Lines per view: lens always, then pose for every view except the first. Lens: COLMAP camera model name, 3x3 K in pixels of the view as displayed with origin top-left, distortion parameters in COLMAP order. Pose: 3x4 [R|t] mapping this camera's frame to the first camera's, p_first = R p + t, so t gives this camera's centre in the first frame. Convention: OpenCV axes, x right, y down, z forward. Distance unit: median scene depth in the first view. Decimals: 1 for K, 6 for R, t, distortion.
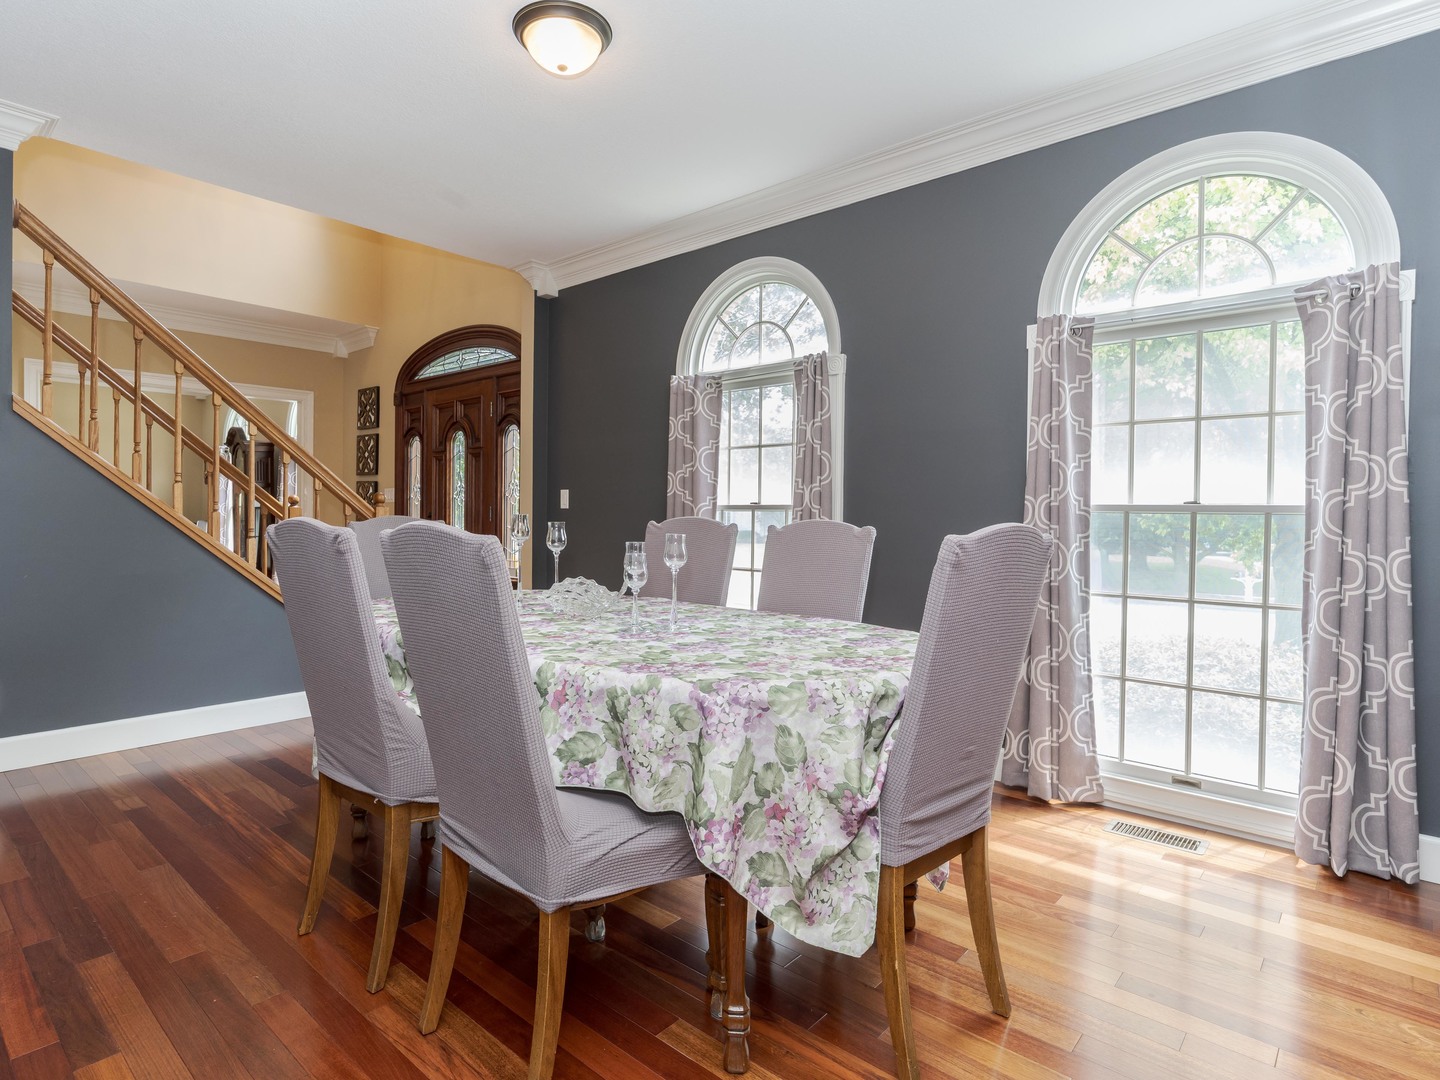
lens RADIAL K [[774.0, 0, 718.3], [0, 774.0, 525.8], [0, 0, 1]] dist [0.002815, 0.000373]
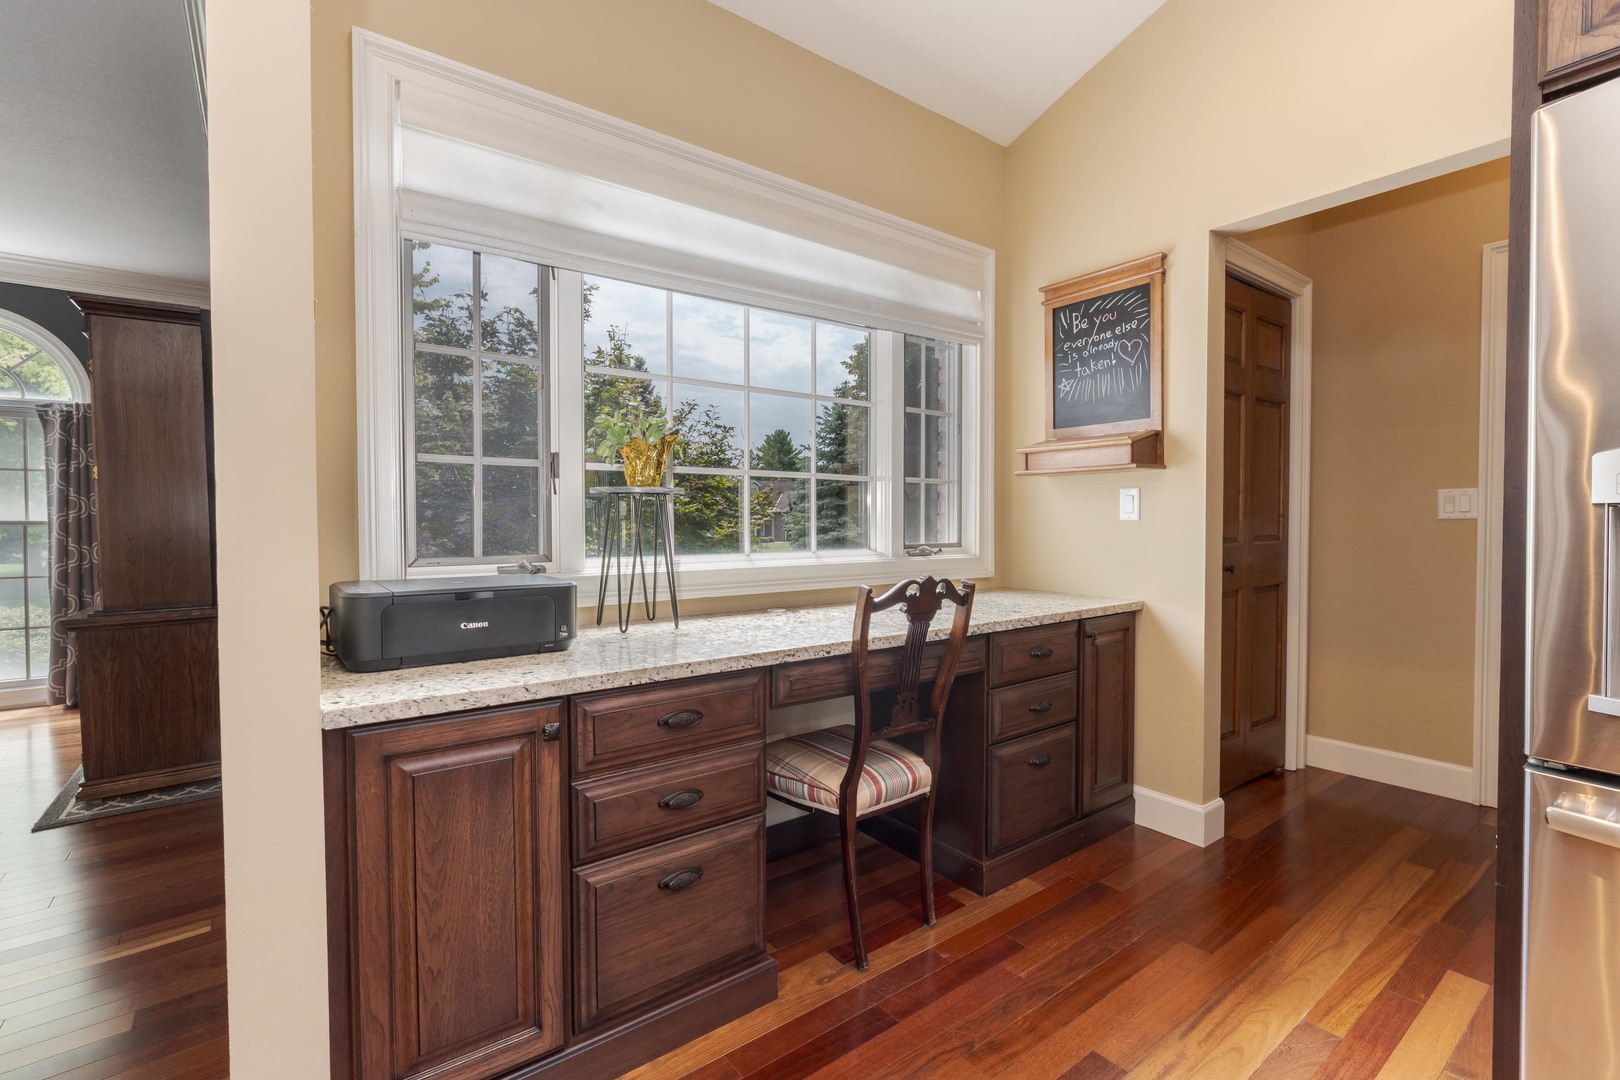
lens RADIAL K [[728.1, 0, 808.7], [0, 728.1, 535.8], [0, 0, 1]] dist [-0.010865, 0.001209]
pose [[0.205669, -0.026512, 0.978262, -0.569486], [0.023592, 0.999477, 0.022127, 0.013668], [-0.978337, 0.018528, 0.206187, -1.161819]]
